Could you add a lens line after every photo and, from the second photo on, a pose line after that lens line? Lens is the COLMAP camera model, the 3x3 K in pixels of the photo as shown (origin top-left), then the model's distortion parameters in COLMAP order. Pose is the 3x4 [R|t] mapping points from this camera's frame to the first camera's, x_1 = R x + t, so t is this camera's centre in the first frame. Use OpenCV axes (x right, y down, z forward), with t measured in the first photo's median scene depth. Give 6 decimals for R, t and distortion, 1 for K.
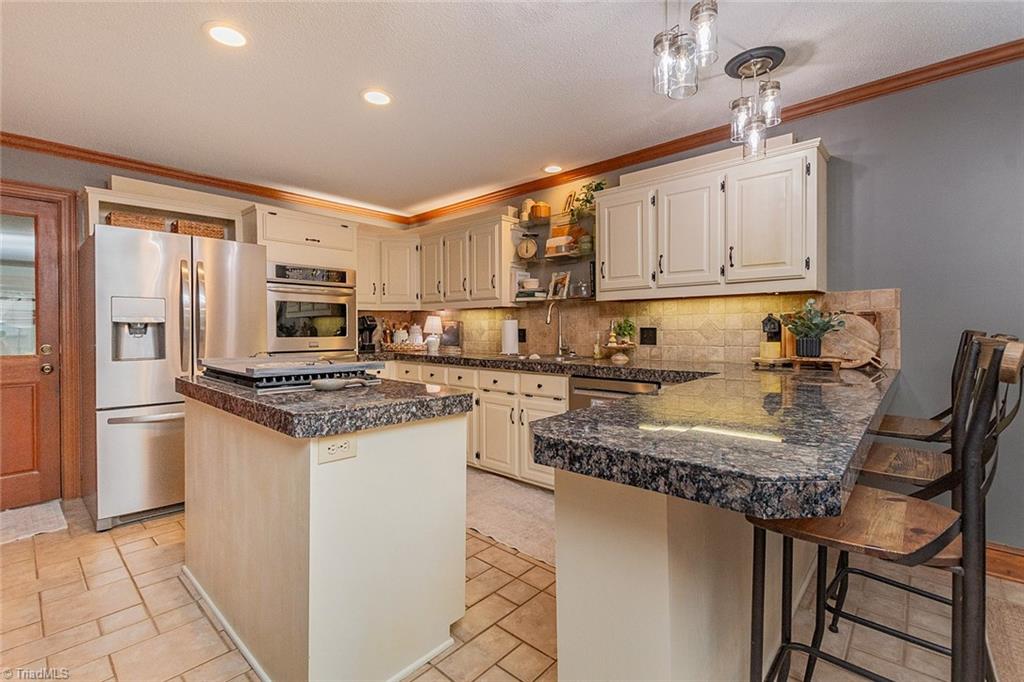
lens RADIAL K [[471.2, 0, 528.6], [0, 471.2, 341.4], [0, 0, 1]] dist [0.010773, -0.002878]
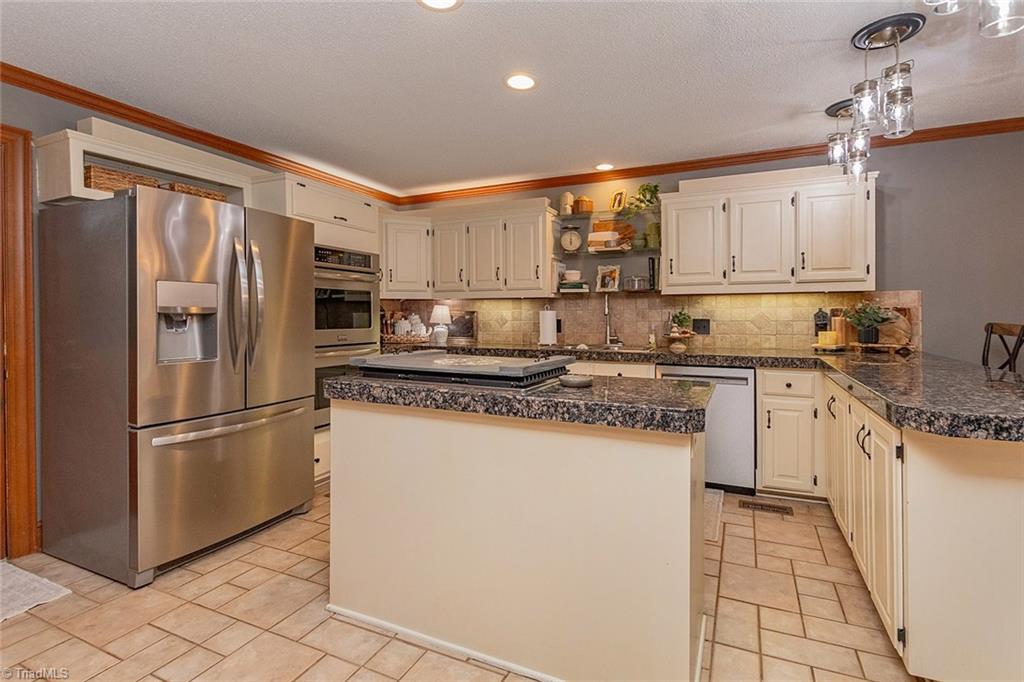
lens RADIAL K [[471.2, 0, 550.9], [0, 471.2, 328.2], [0, 0, 1]] dist [0.010773, -0.002878]
pose [[0.946271, -0.006994, 0.323300, -0.424787], [0.007152, 0.999974, 0.000699, -0.009991], [-0.323297, 0.001651, 0.946296, 0.052389]]
